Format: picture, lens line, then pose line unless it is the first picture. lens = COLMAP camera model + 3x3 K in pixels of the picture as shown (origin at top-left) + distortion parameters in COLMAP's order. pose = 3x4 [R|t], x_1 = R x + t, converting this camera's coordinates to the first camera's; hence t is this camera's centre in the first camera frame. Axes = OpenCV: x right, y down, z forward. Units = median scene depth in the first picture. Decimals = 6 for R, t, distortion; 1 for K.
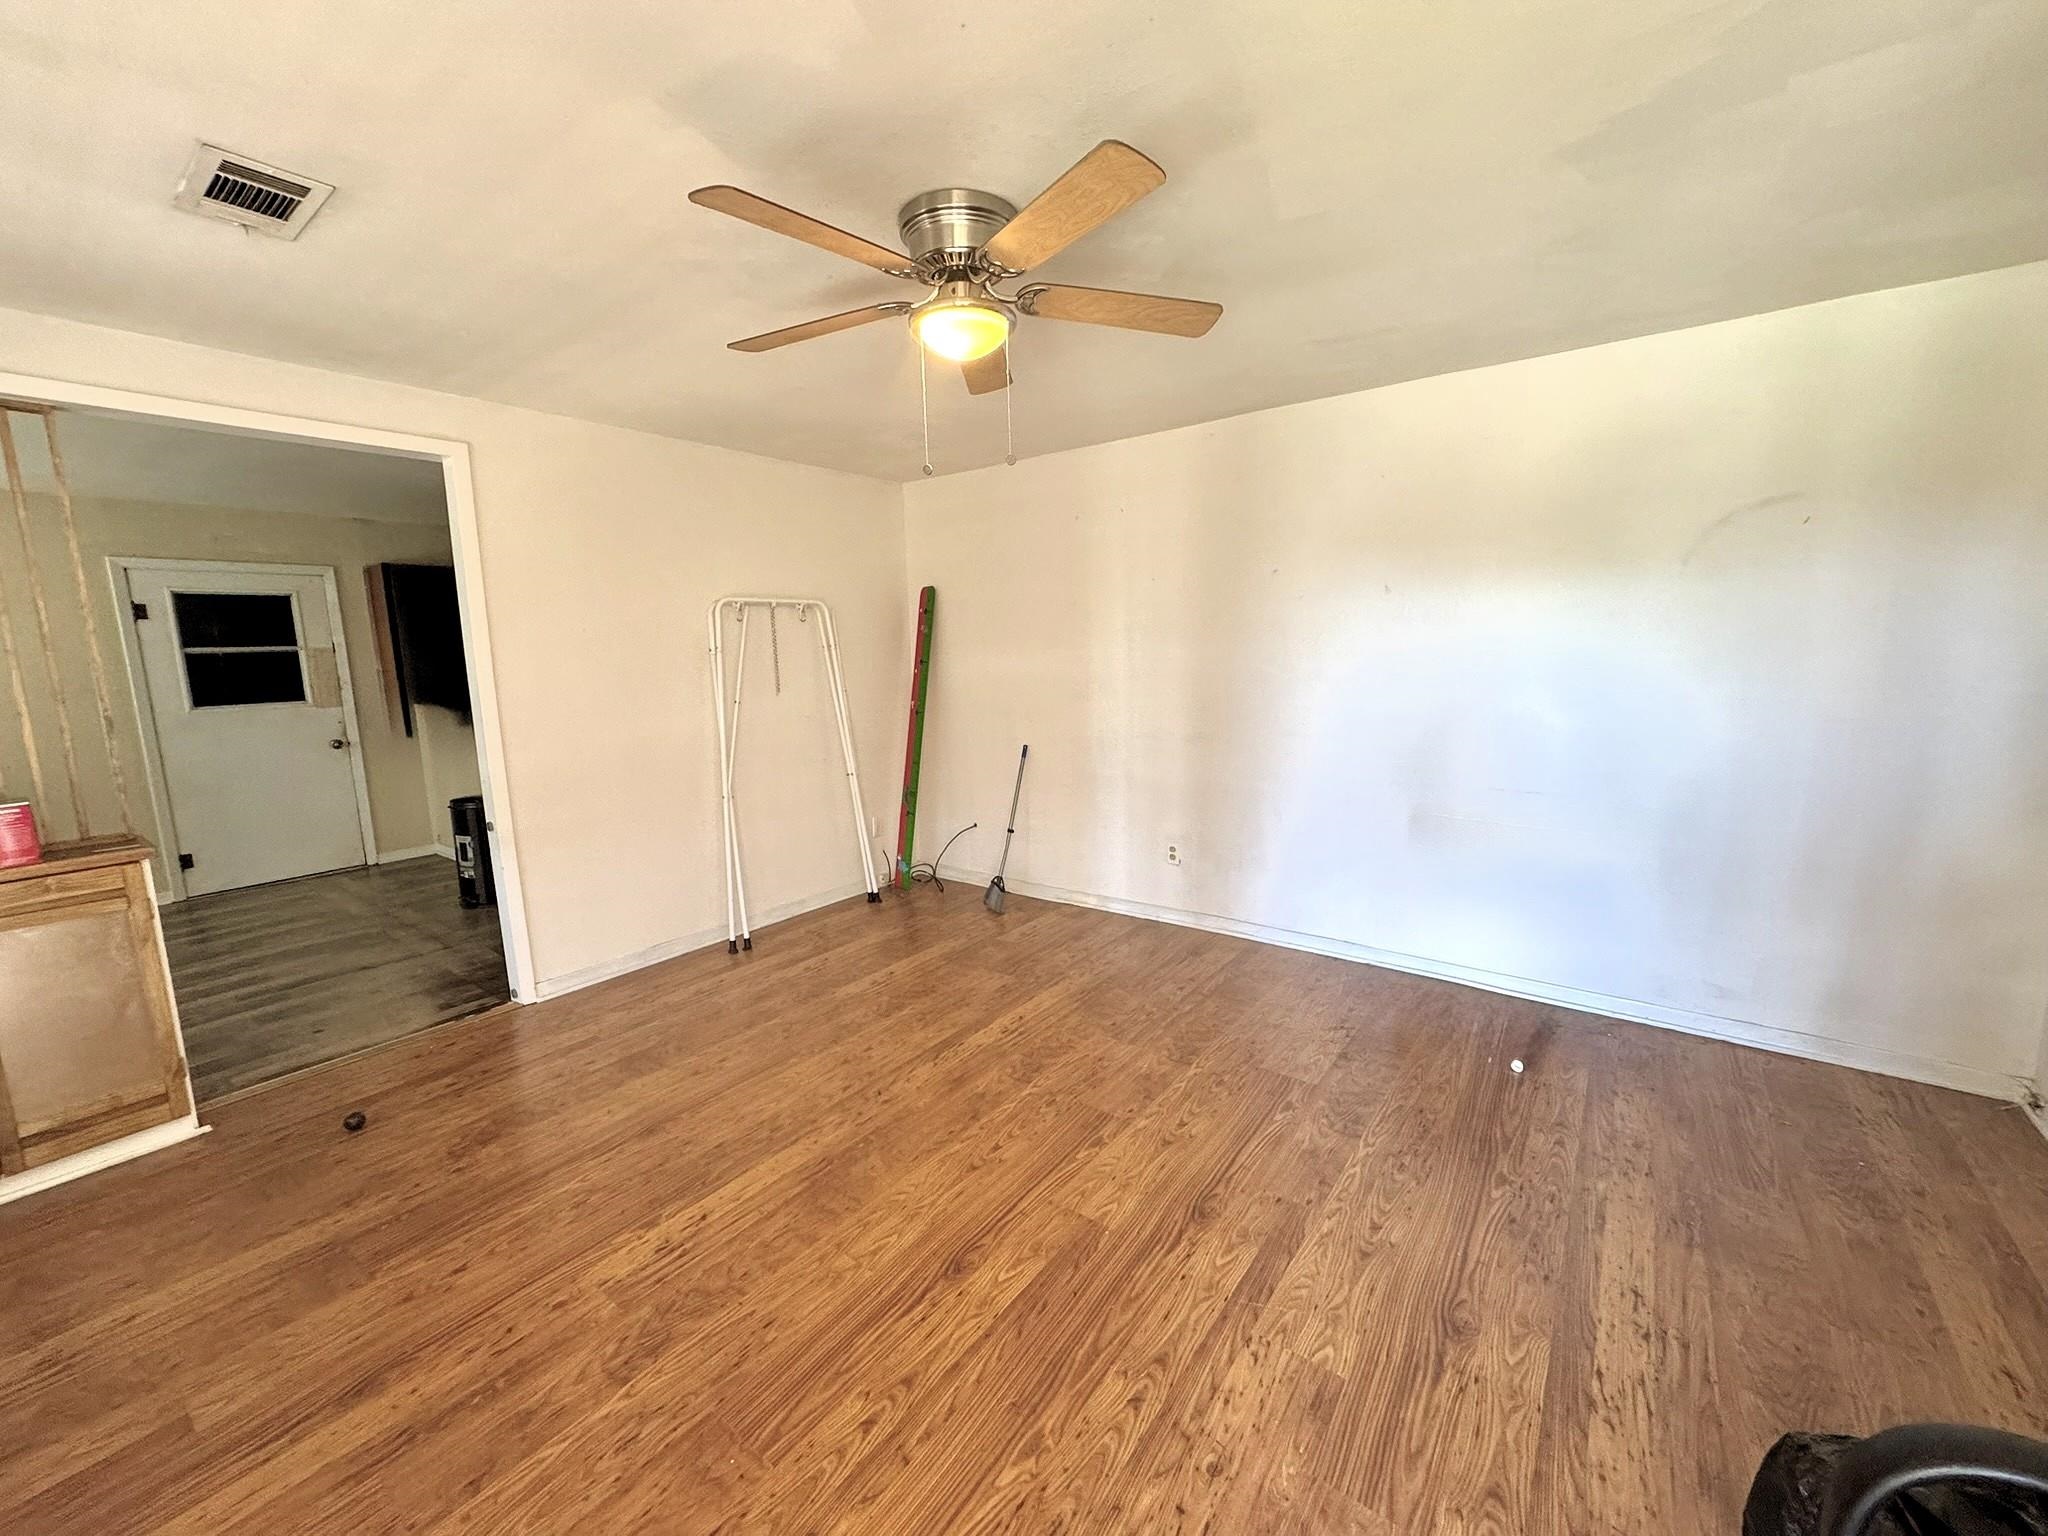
lens RADIAL K [[816.5, 0, 1025.0], [0, 816.5, 763.8], [0, 0, 1]] dist [-0.000443, -0.000121]
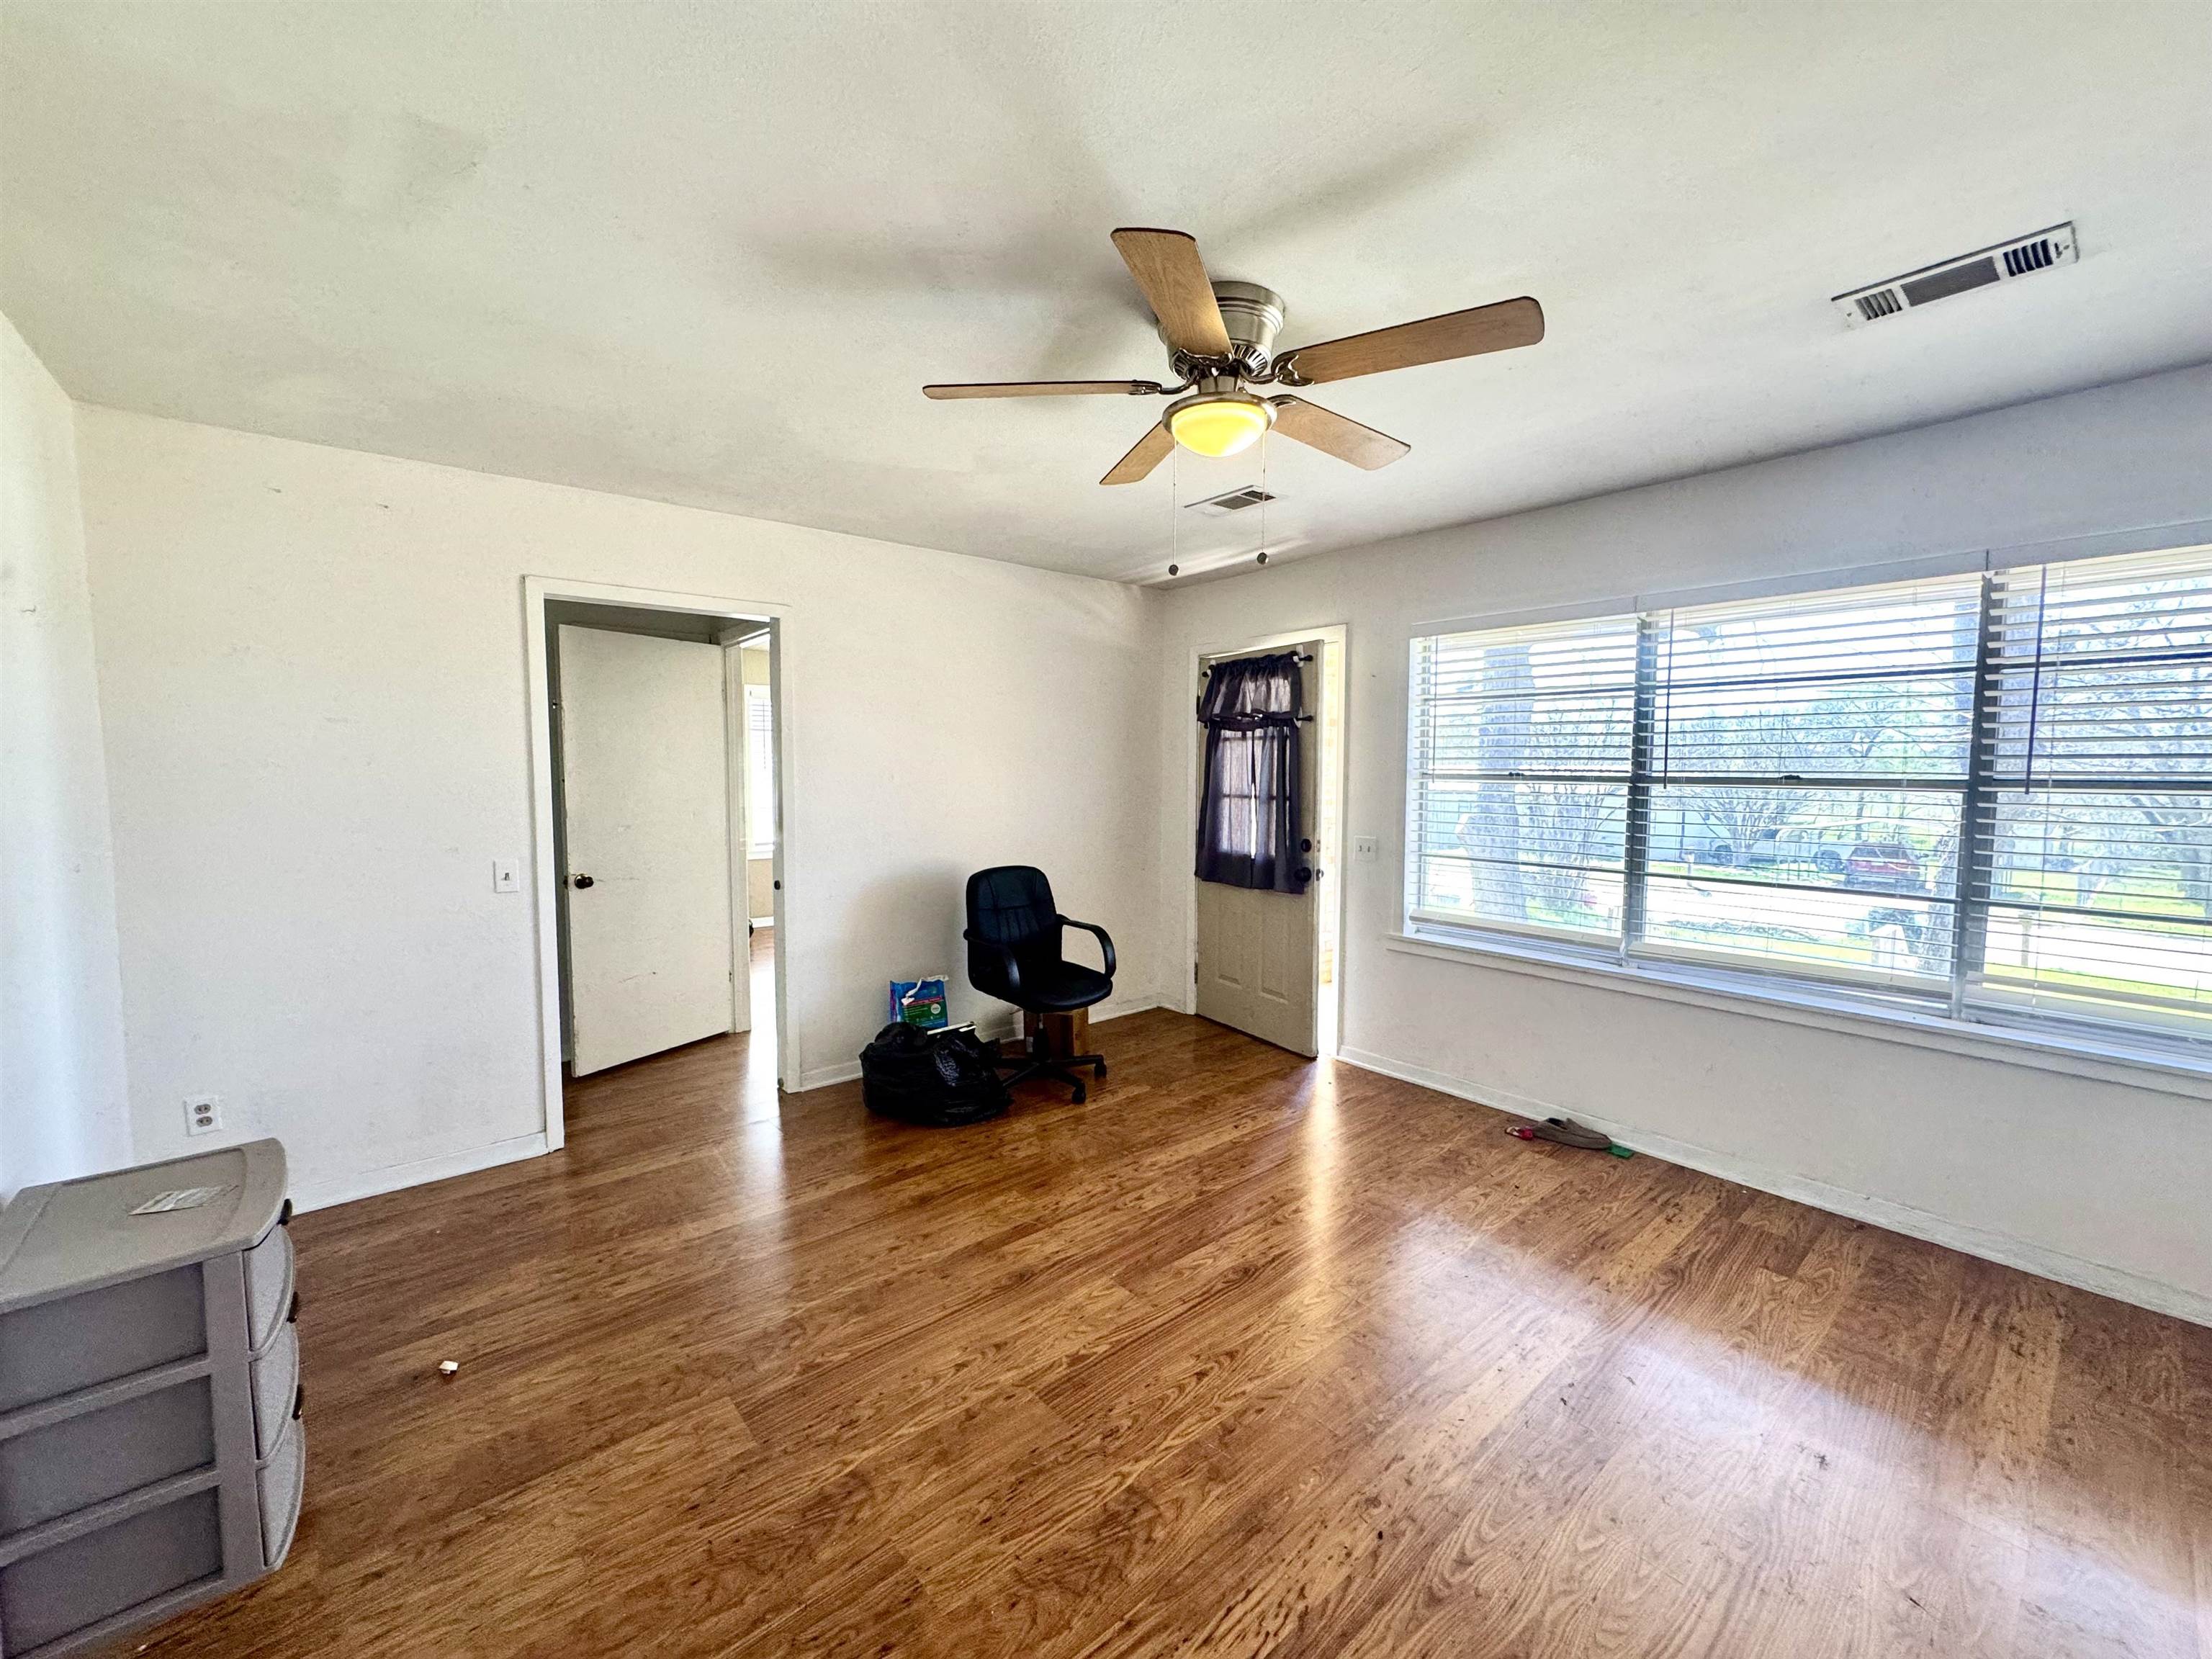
lens RADIAL K [[881.9, 0, 1107.1], [0, 881.9, 825.0], [0, 0, 1]] dist [-0.000443, -0.000121]
pose [[-0.975210, 0.010121, 0.221048, -0.161118], [0.055781, 0.977937, 0.201313, -0.271019], [-0.214134, 0.208653, -0.954259, 1.960801]]
